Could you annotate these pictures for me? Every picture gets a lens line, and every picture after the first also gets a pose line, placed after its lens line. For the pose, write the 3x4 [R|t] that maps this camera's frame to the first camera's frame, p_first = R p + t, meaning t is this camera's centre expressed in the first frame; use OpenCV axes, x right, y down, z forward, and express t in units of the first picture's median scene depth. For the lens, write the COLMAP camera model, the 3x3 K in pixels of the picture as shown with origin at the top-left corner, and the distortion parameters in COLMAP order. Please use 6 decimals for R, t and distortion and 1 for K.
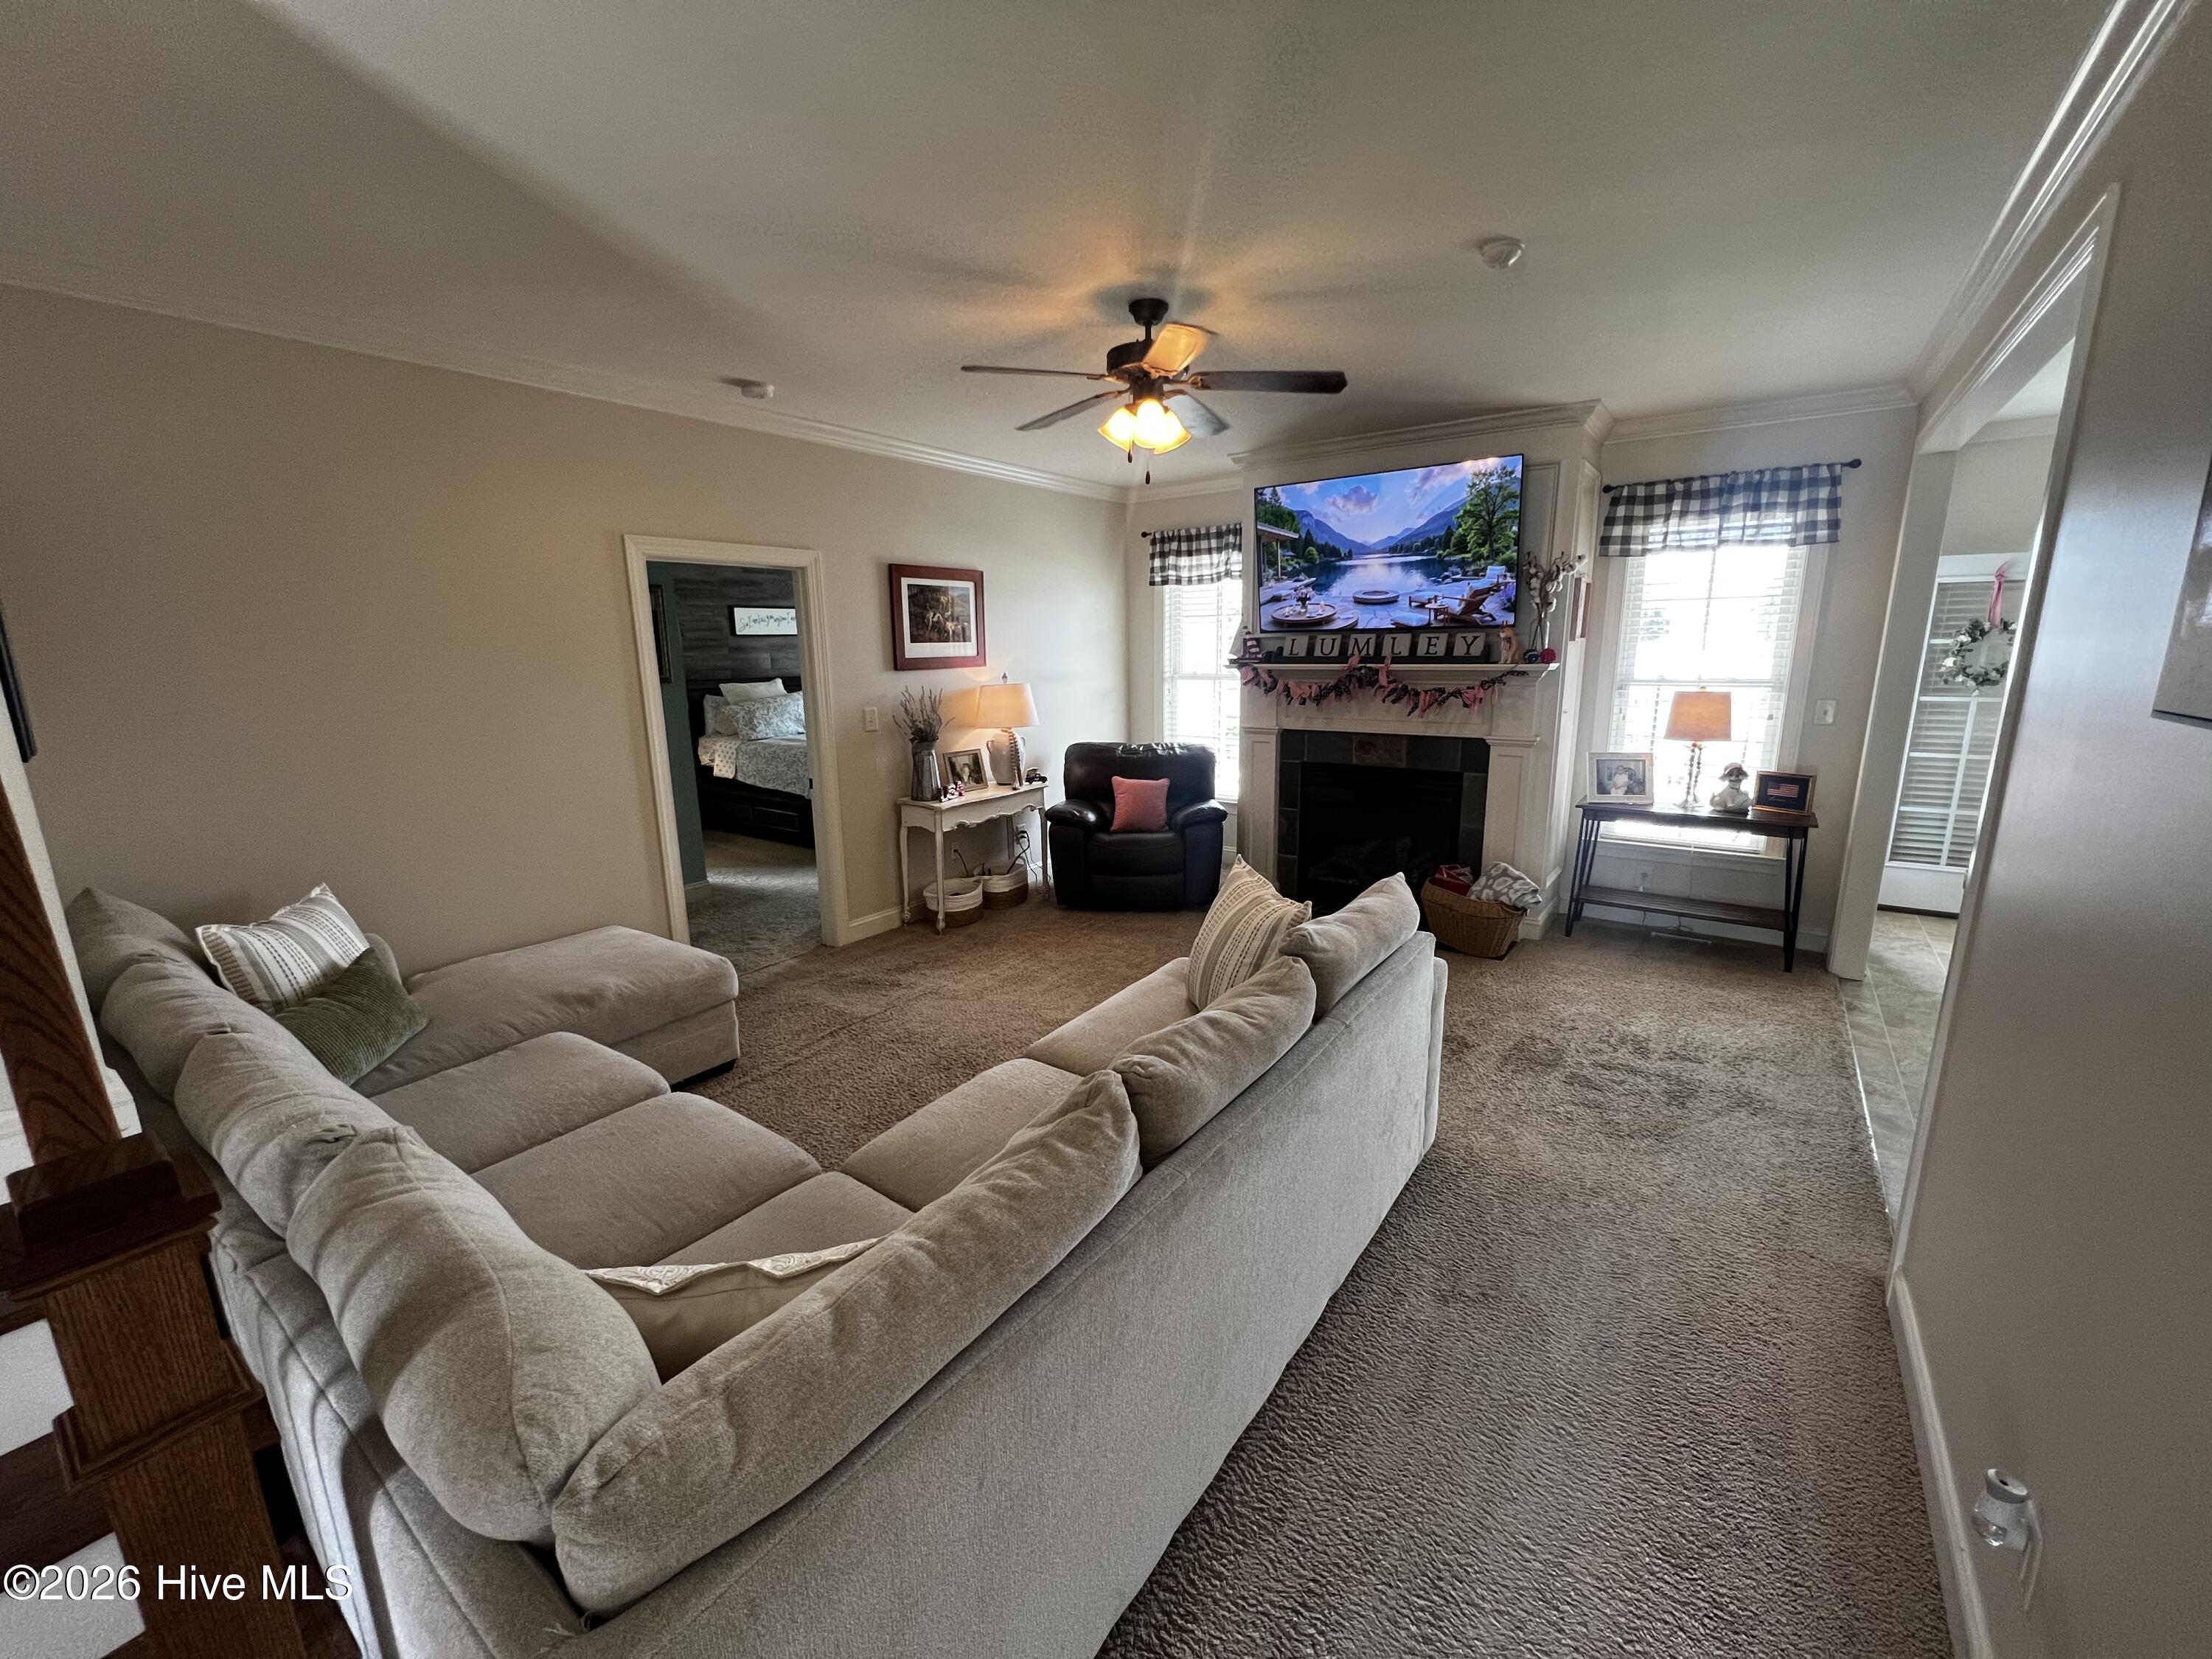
lens RADIAL K [[880.1, 0, 1108.8], [0, 880.1, 837.3], [0, 0, 1]] dist [-0.000608, -0.000130]
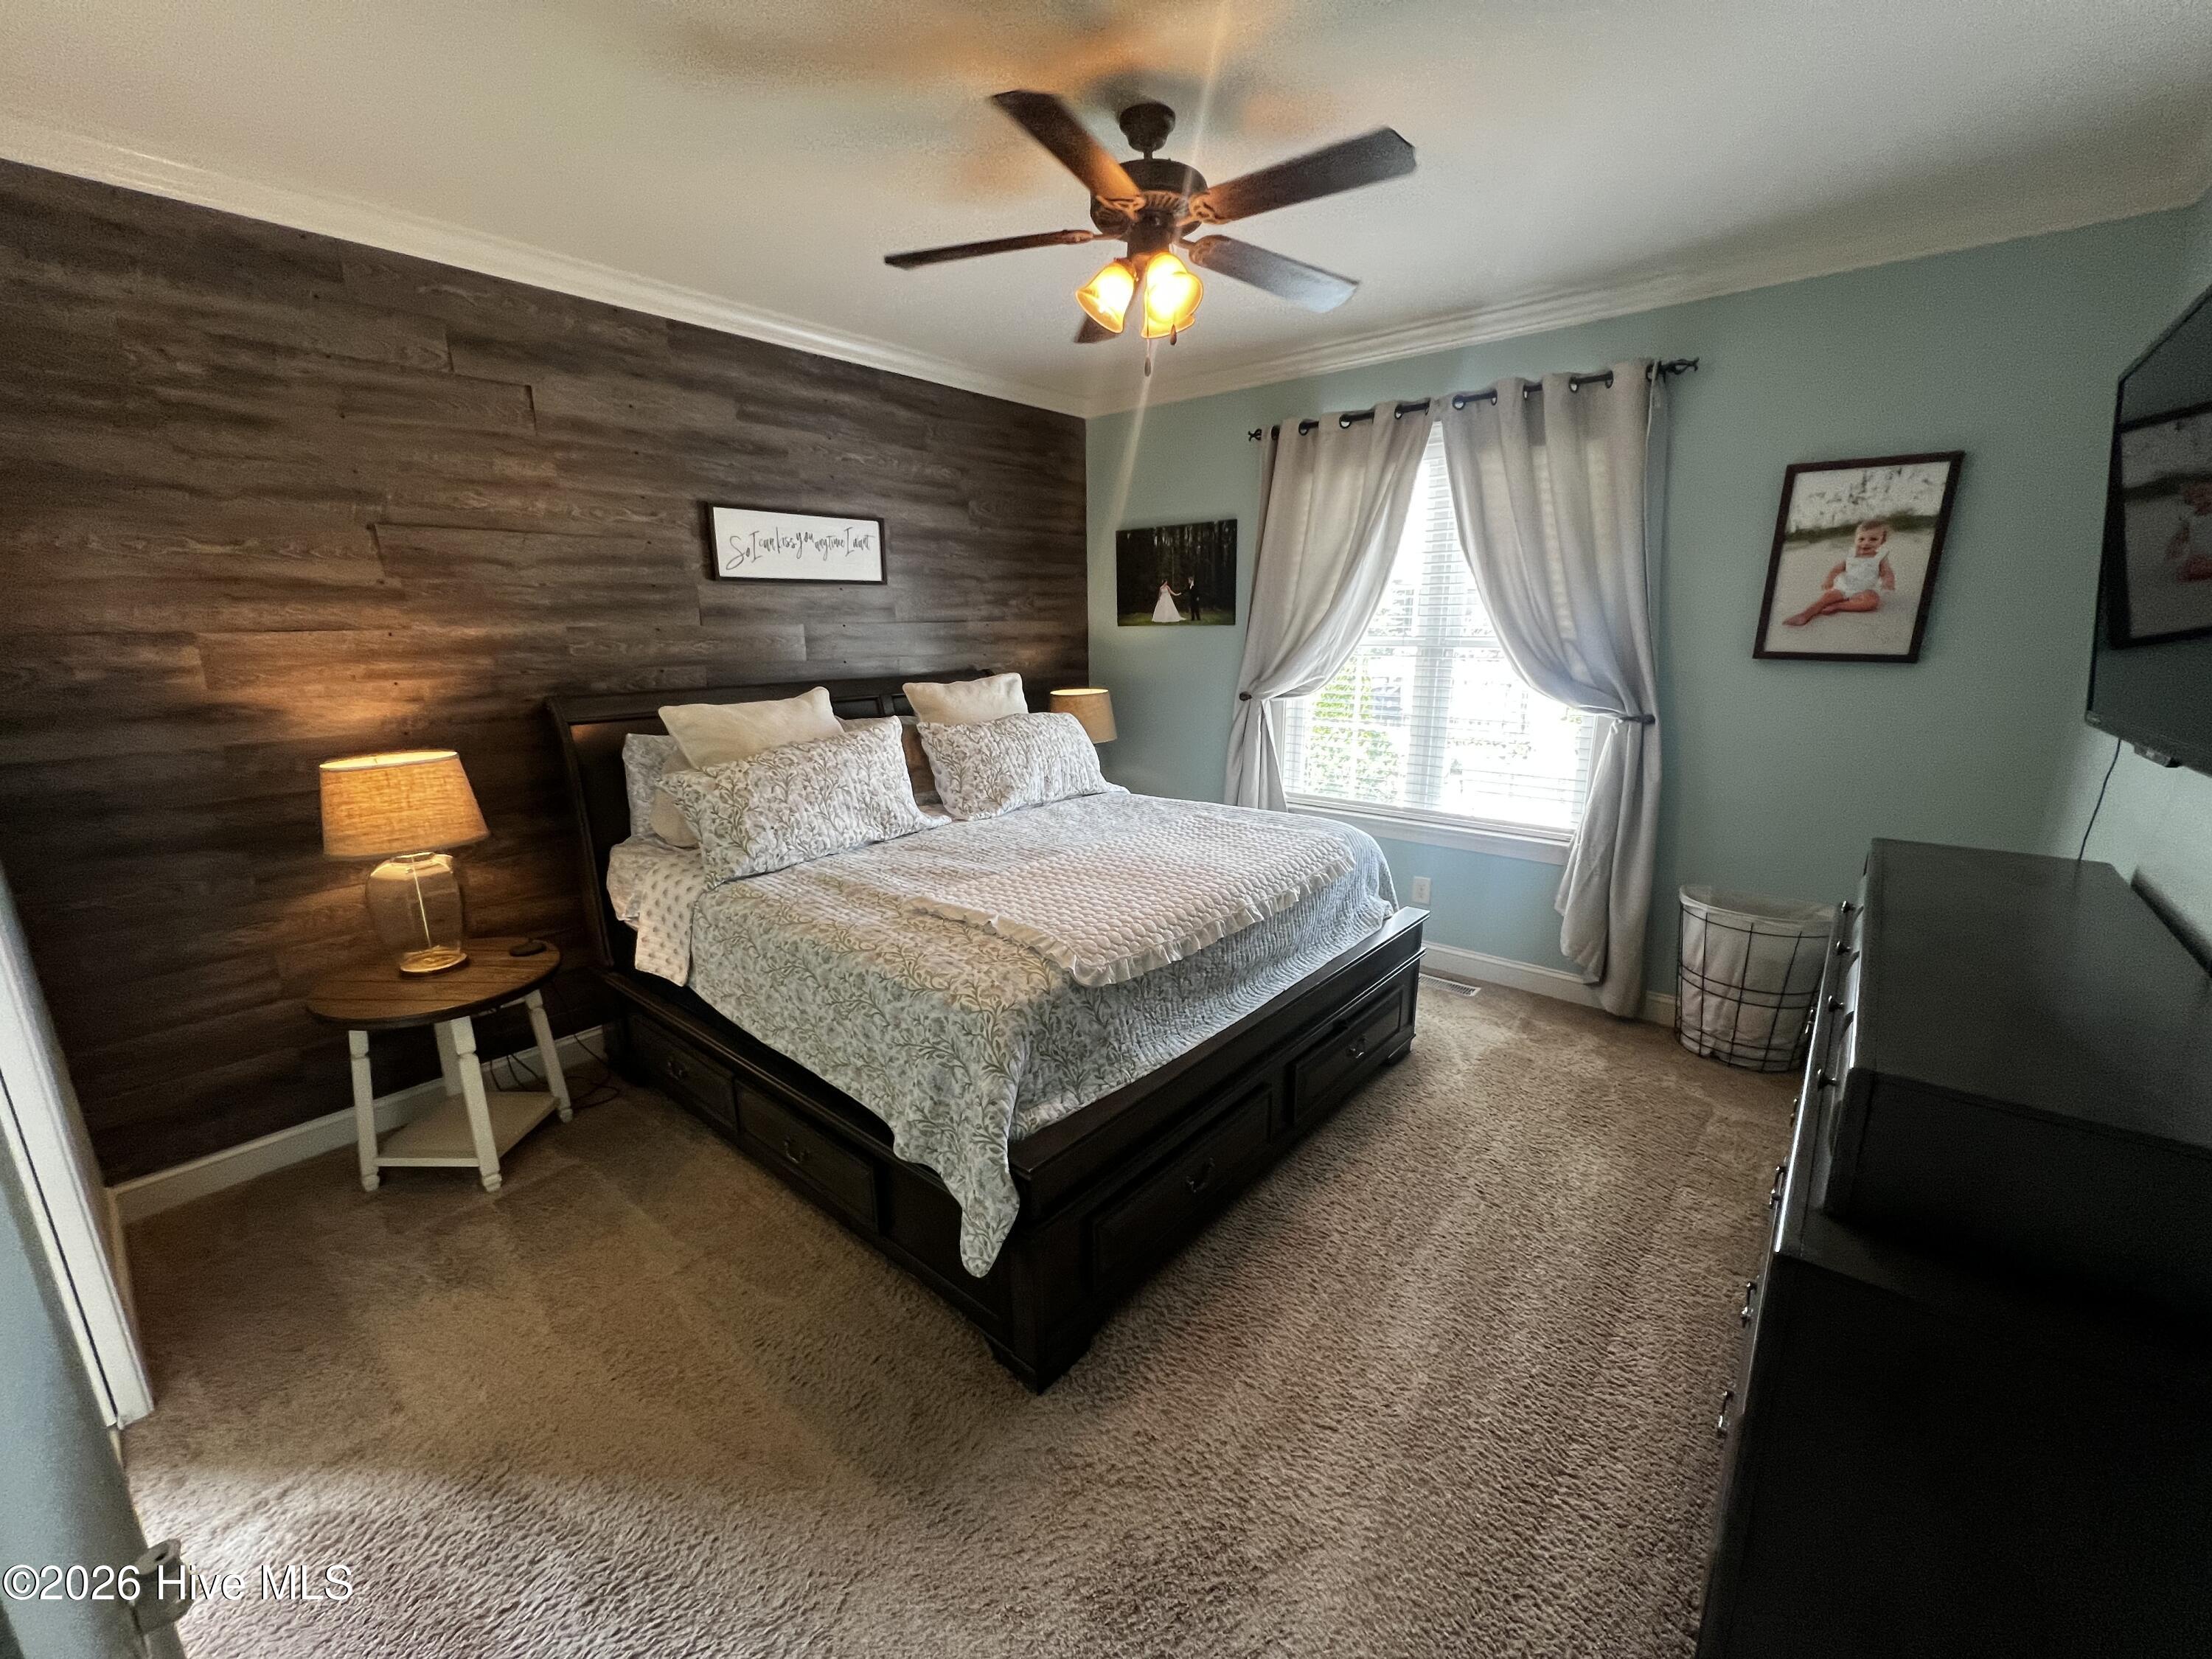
lens RADIAL K [[880.1, 0, 1108.8], [0, 880.1, 837.3], [0, 0, 1]] dist [-0.000608, -0.000130]
pose [[0.997309, 0.008142, -0.072862, -0.216545], [-0.006976, 0.999844, 0.016240, -0.119108], [0.072982, -0.015688, 0.997210, 0.610987]]
